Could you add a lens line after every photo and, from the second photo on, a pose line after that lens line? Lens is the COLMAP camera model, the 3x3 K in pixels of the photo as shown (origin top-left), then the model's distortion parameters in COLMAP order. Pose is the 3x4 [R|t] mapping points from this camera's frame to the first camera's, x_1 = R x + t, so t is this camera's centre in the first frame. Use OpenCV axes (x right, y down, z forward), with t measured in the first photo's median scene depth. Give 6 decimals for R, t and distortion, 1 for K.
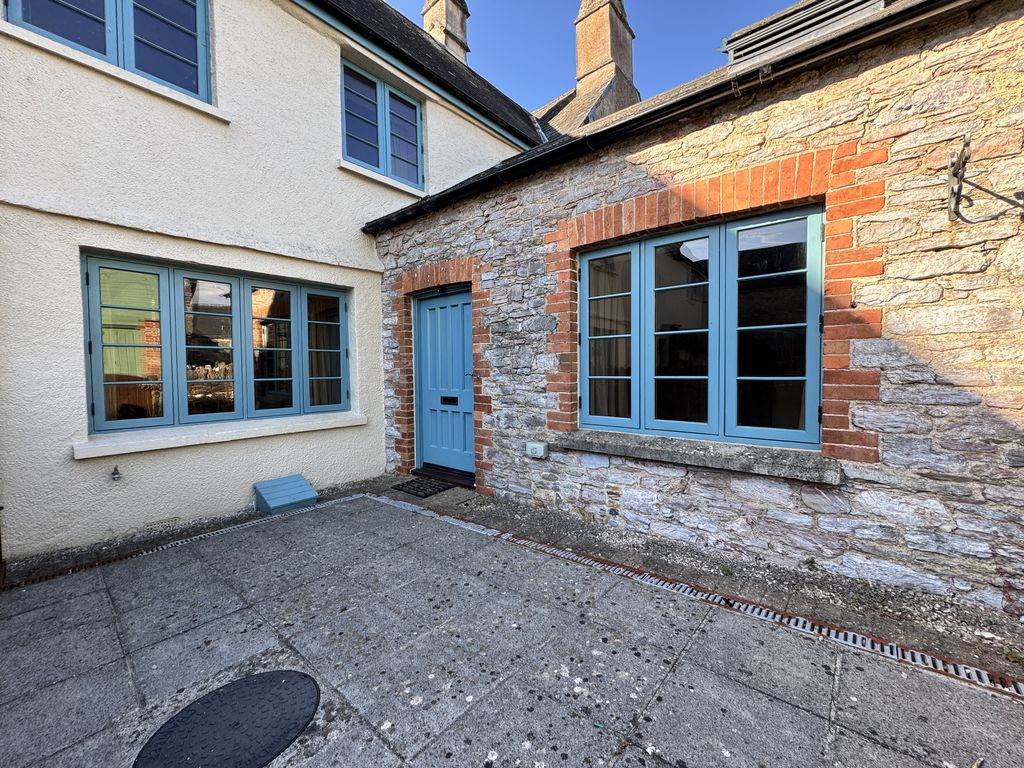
lens RADIAL K [[411.0, 0, 510.5], [0, 411.0, 384.0], [0, 0, 1]] dist [-0.005955, 0.001188]
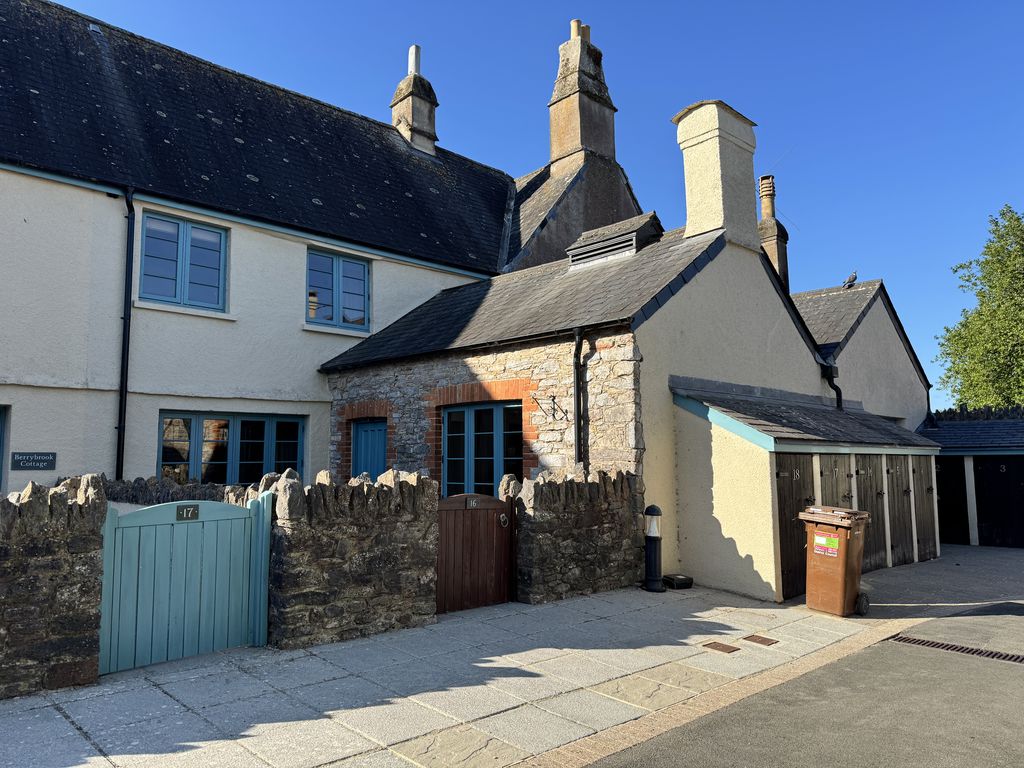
lens RADIAL K [[723.4, 0, 515.1], [0, 723.4, 389.5], [0, 0, 1]] dist [0.059722, -0.002183]
pose [[0.995834, -0.005276, -0.091028, 0.514100], [-0.006715, 0.991370, -0.130918, -0.007353], [0.090933, 0.130984, 0.987205, -1.324189]]
